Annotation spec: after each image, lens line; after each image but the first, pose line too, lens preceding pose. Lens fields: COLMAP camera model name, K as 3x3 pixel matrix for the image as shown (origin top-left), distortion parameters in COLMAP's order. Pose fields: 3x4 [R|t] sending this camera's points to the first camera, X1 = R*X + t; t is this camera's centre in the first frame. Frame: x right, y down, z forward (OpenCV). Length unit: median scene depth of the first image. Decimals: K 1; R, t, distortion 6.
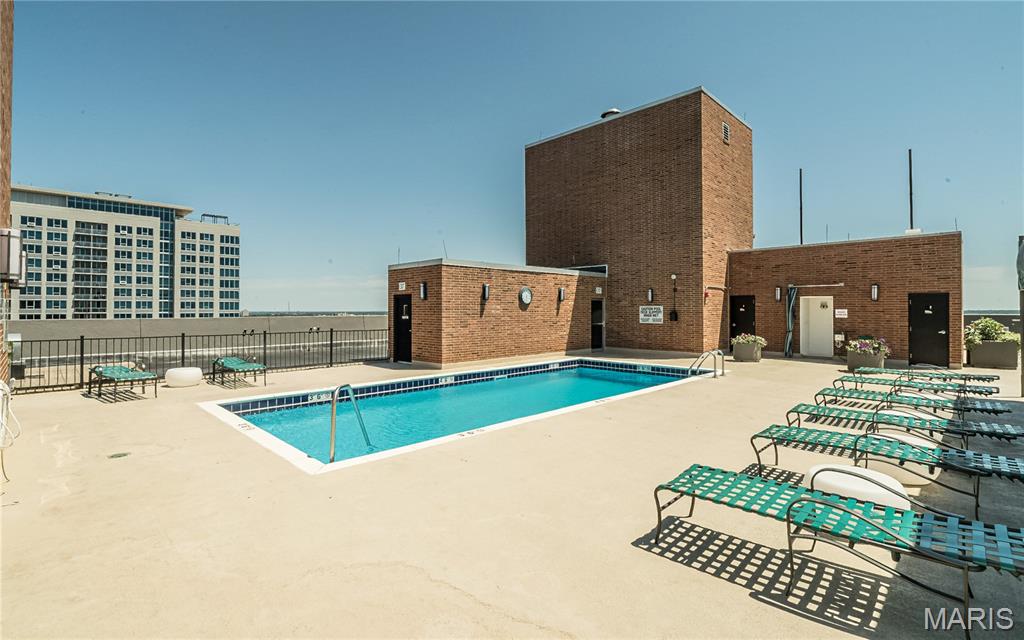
lens RADIAL K [[468.4, 0, 511.0], [0, 468.4, 311.7], [0, 0, 1]] dist [0.003176, 0.000791]
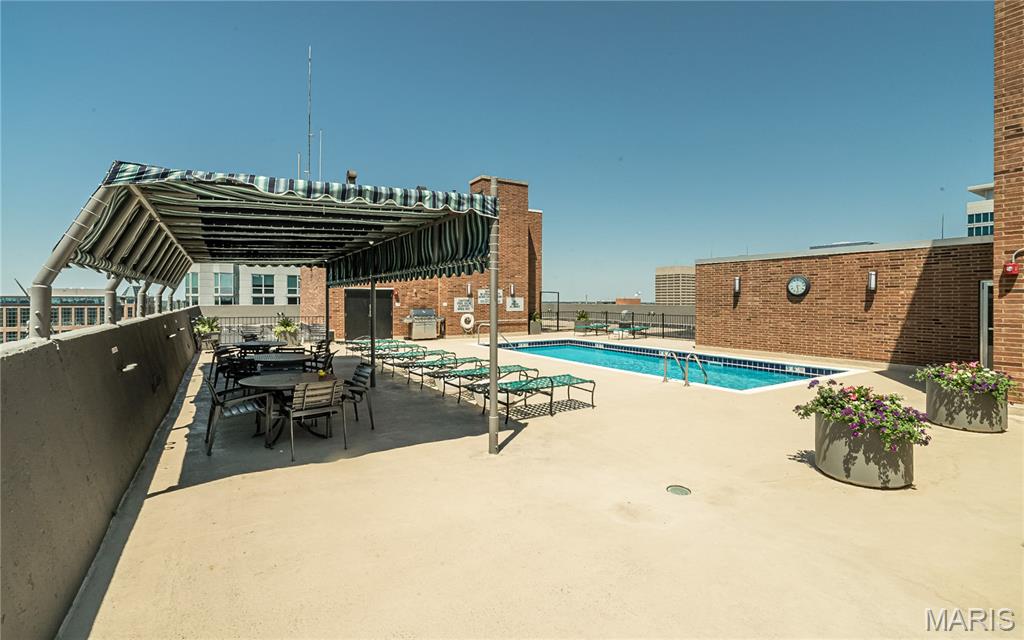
lens RADIAL K [[468.4, 0, 508.4], [0, 468.4, 328.8], [0, 0, 1]] dist [0.003176, 0.000791]
pose [[-0.237015, 0.093401, -0.967006, 1.045896], [0.030680, 0.995591, 0.088643, -0.049841], [0.971021, -0.008658, -0.238835, 0.714082]]
